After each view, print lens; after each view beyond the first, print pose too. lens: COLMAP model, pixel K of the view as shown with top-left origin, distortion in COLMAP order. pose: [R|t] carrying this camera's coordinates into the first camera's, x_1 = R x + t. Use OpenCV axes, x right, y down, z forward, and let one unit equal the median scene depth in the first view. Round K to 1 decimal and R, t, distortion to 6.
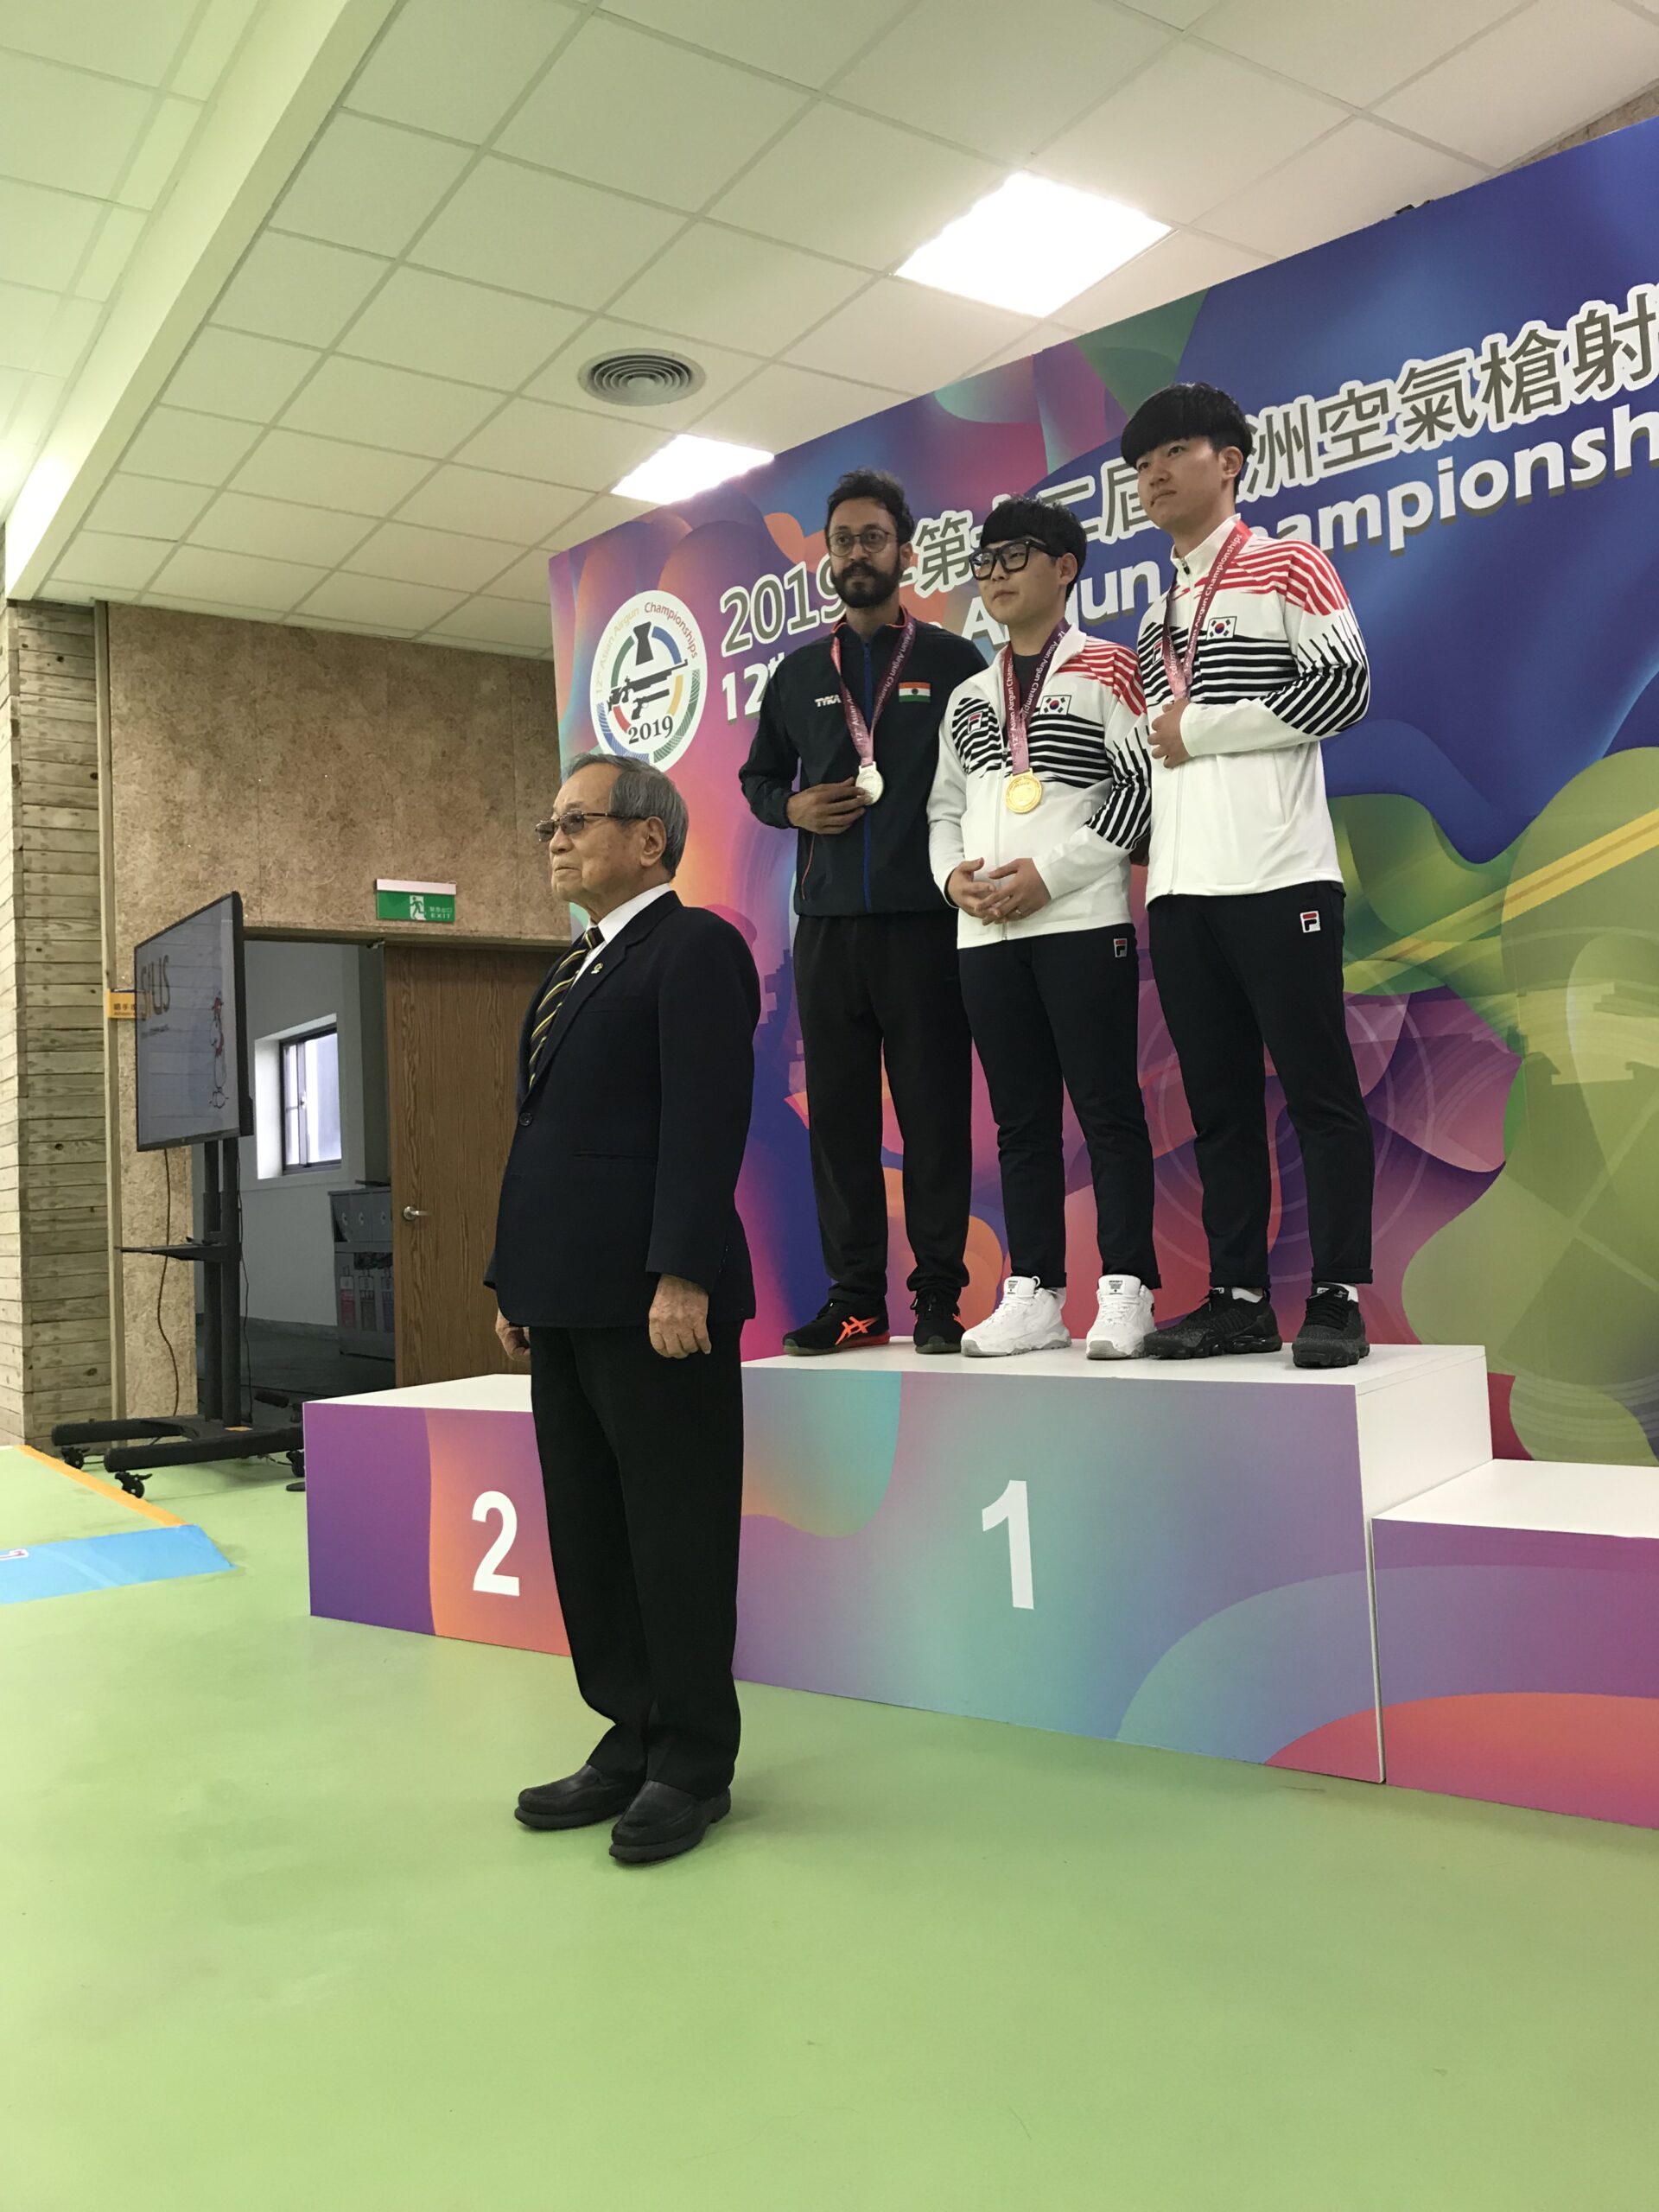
lens RADIAL K [[1833.5, 0, 844.5], [0, 1833.5, 1093.7], [0, 0, 1]] dist [-0.000037, 0.009582]
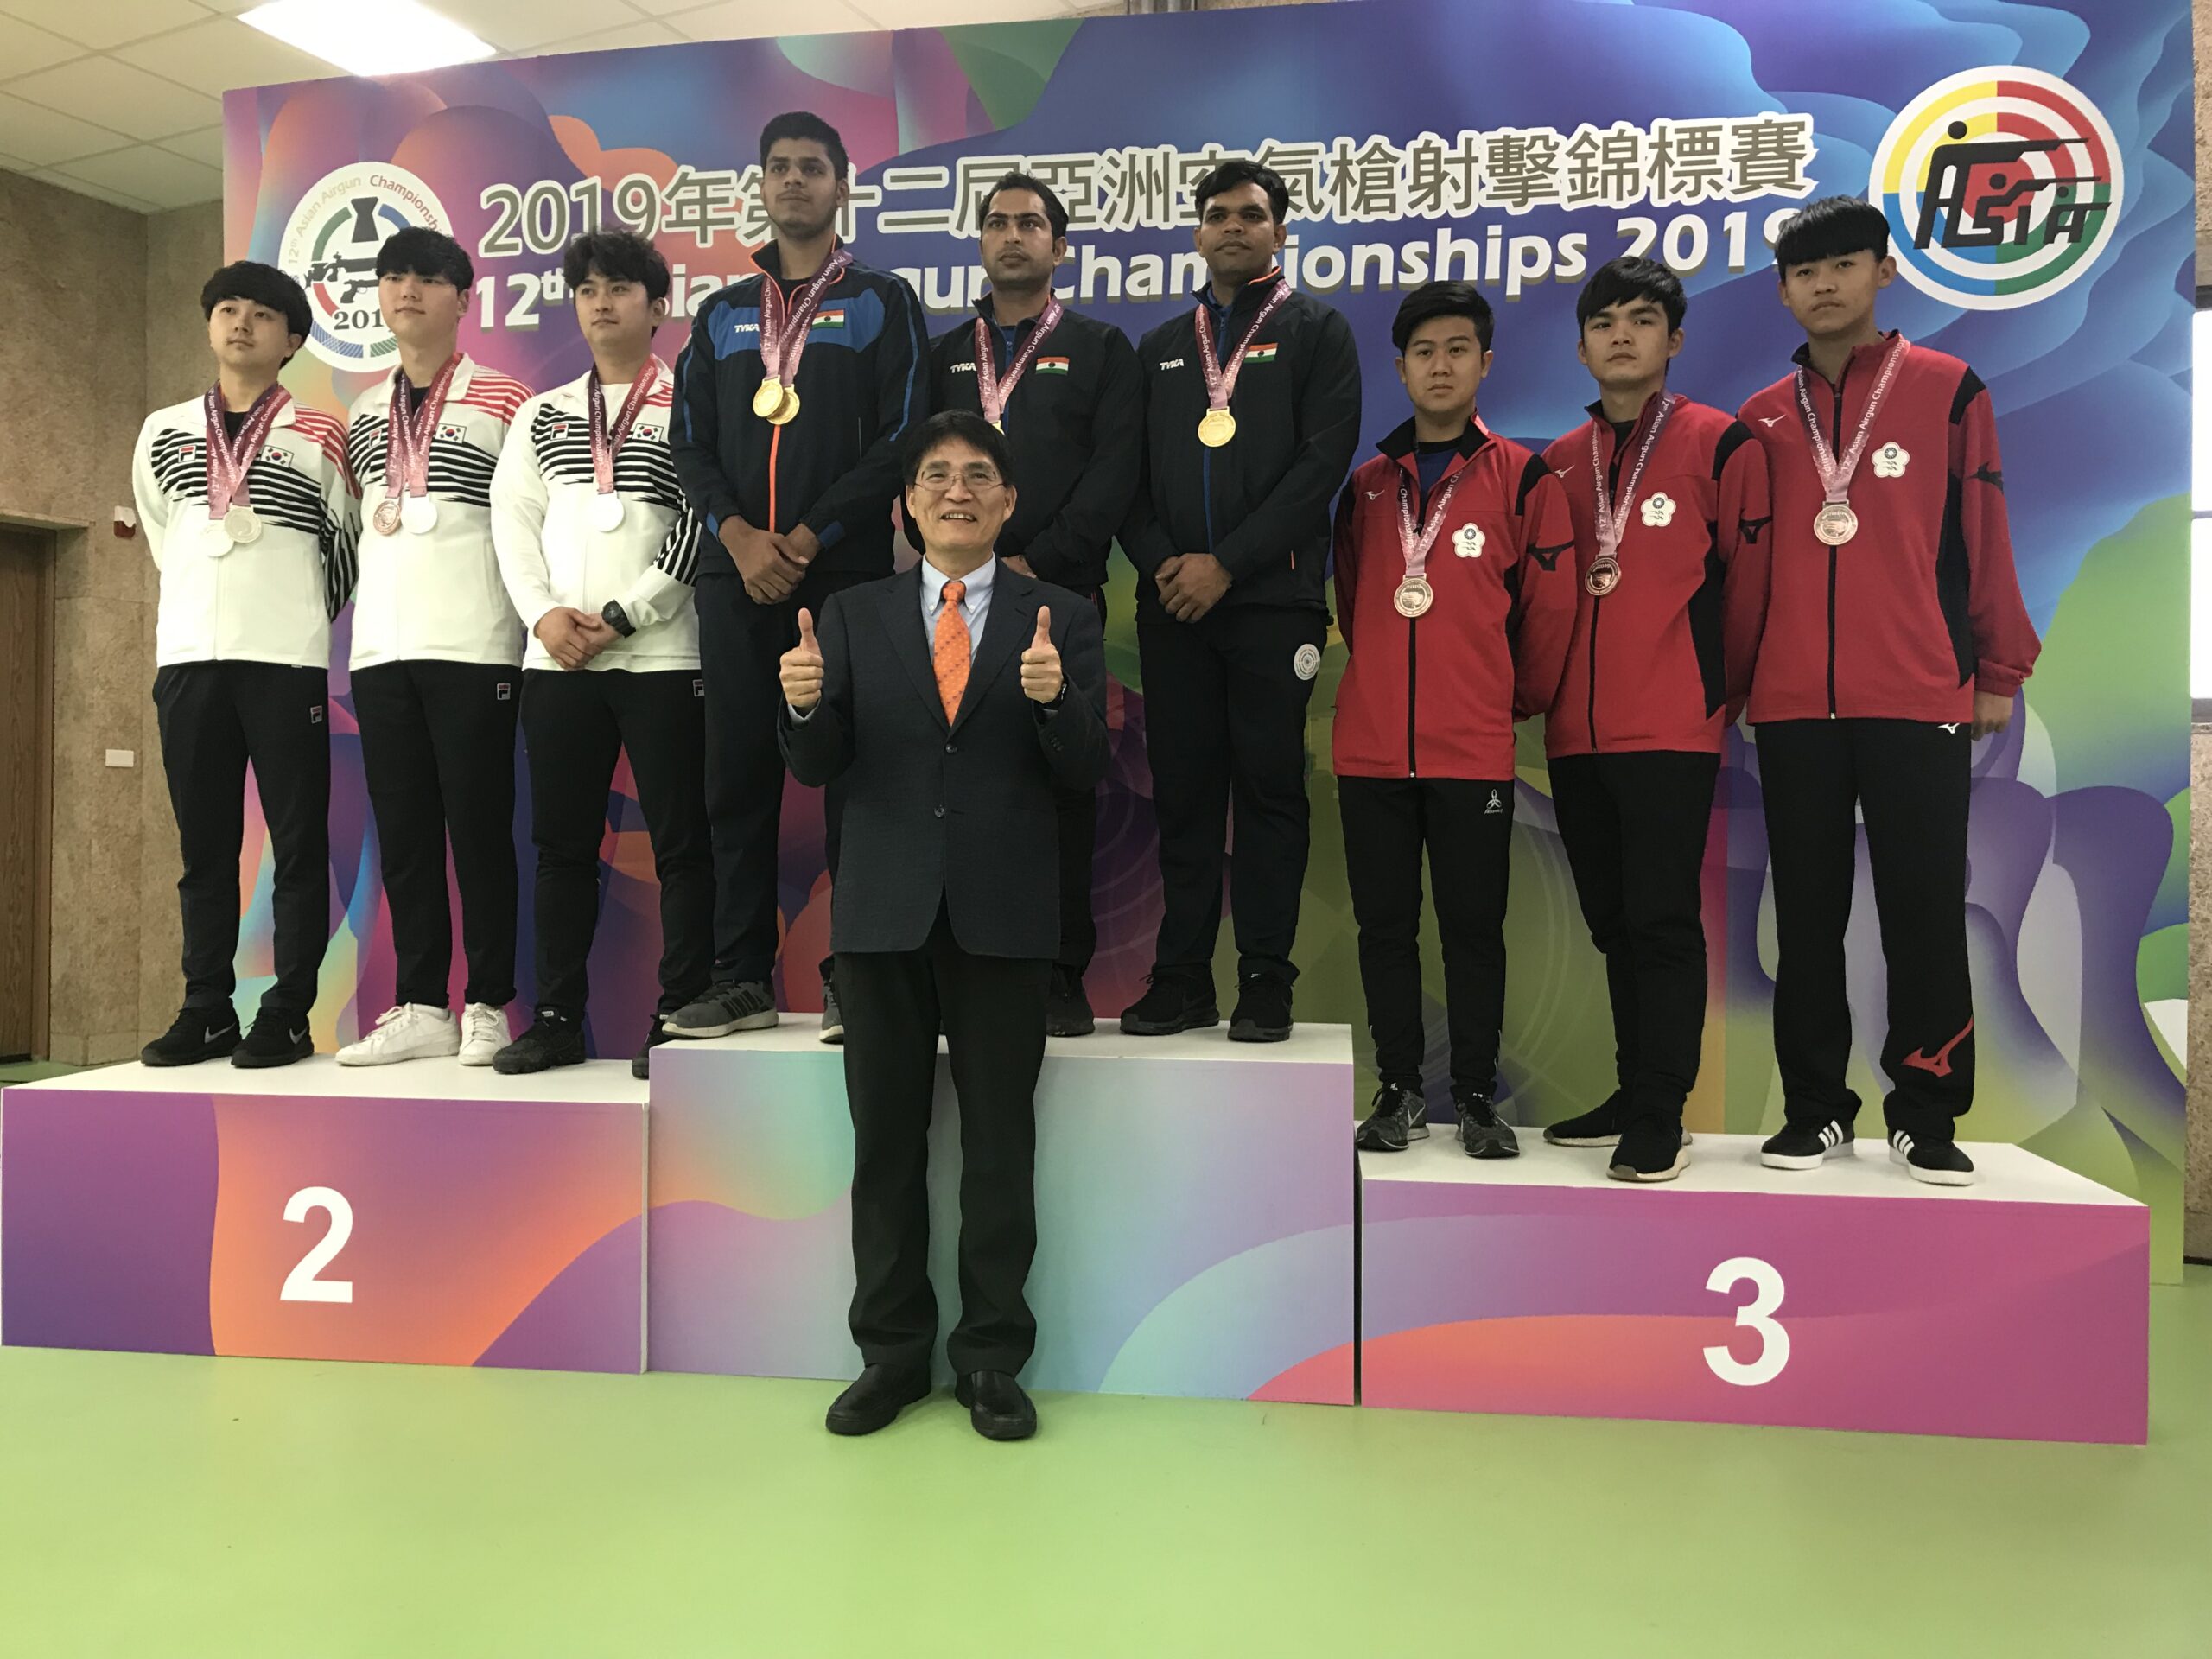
lens RADIAL K [[1833.5, 0, 1089.7], [0, 1833.5, 812.4], [0, 0, 1]] dist [-0.000037, 0.009582]
pose [[0.867835, 0.054647, 0.493839, -0.281376], [-0.074518, 0.997006, 0.020625, -0.006751], [-0.491233, -0.054698, 0.869309, 0.057059]]
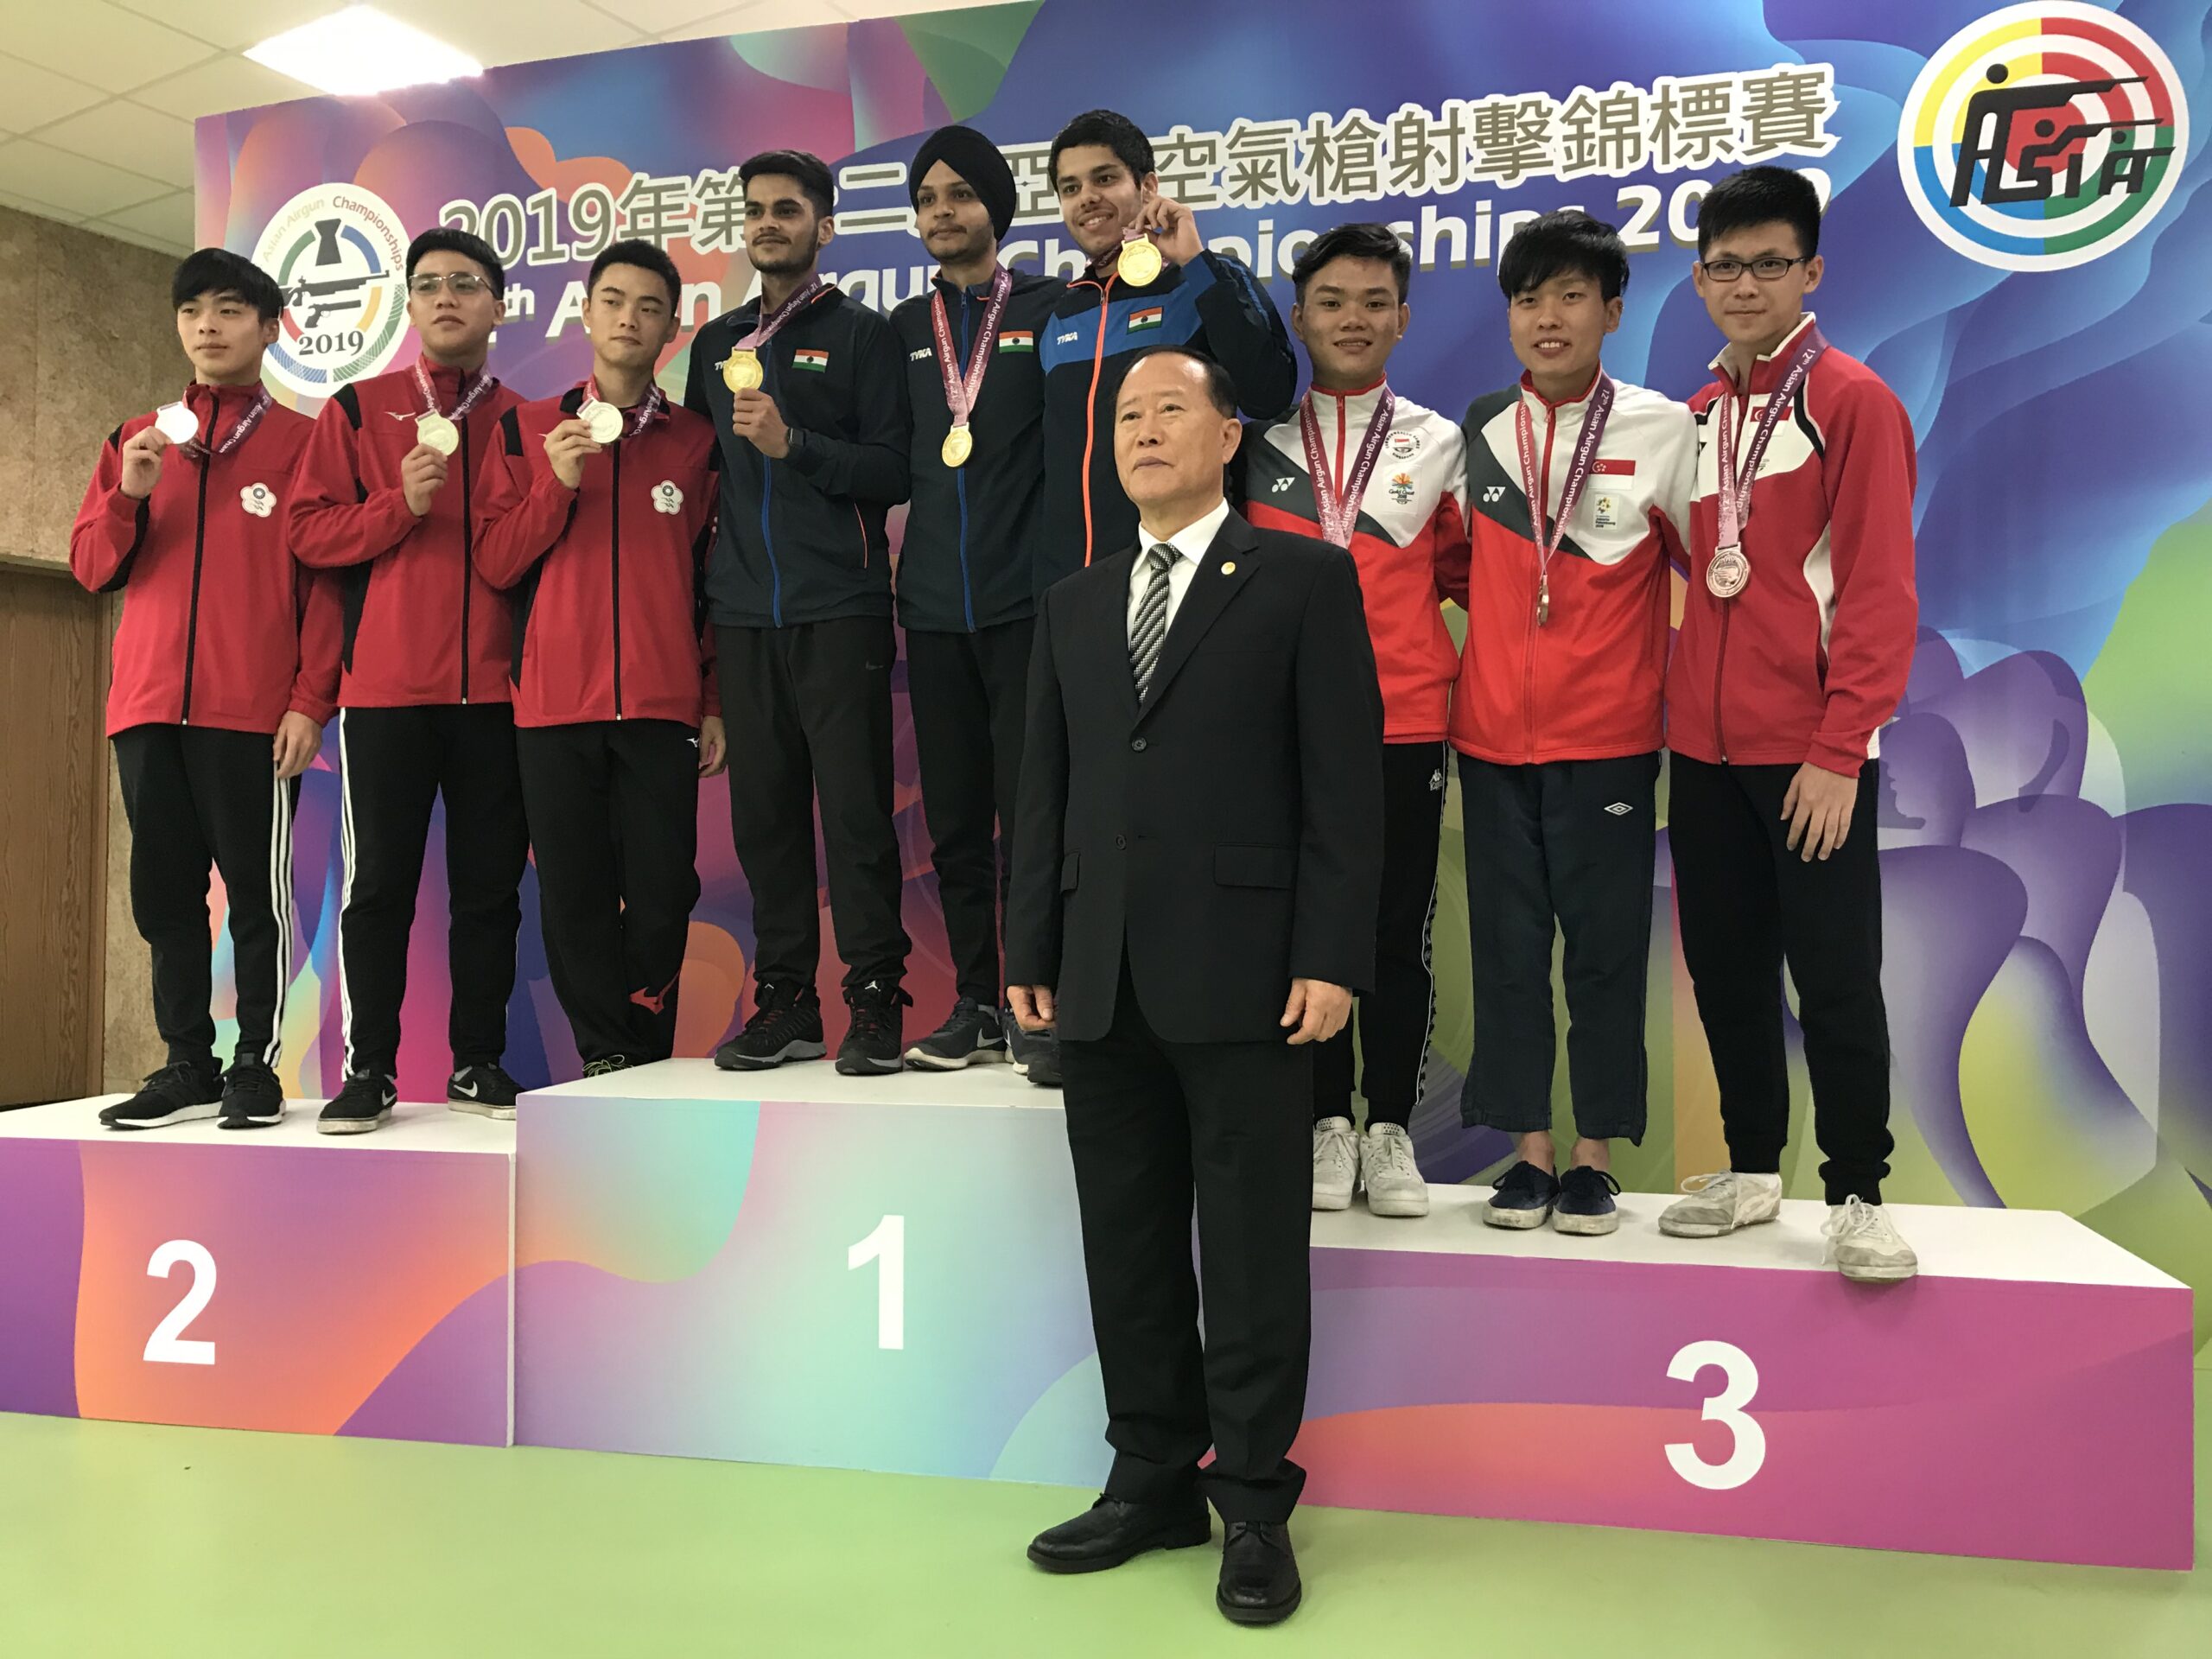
lens RADIAL K [[1833.5, 0, 1099.6], [0, 1833.5, 818.6], [0, 0, 1]] dist [-0.000037, 0.009582]
pose [[0.905860, 0.059892, 0.419321, -0.156896], [-0.066998, 0.997751, 0.002228, -0.001967], [-0.418245, -0.030112, 0.907835, 0.071843]]
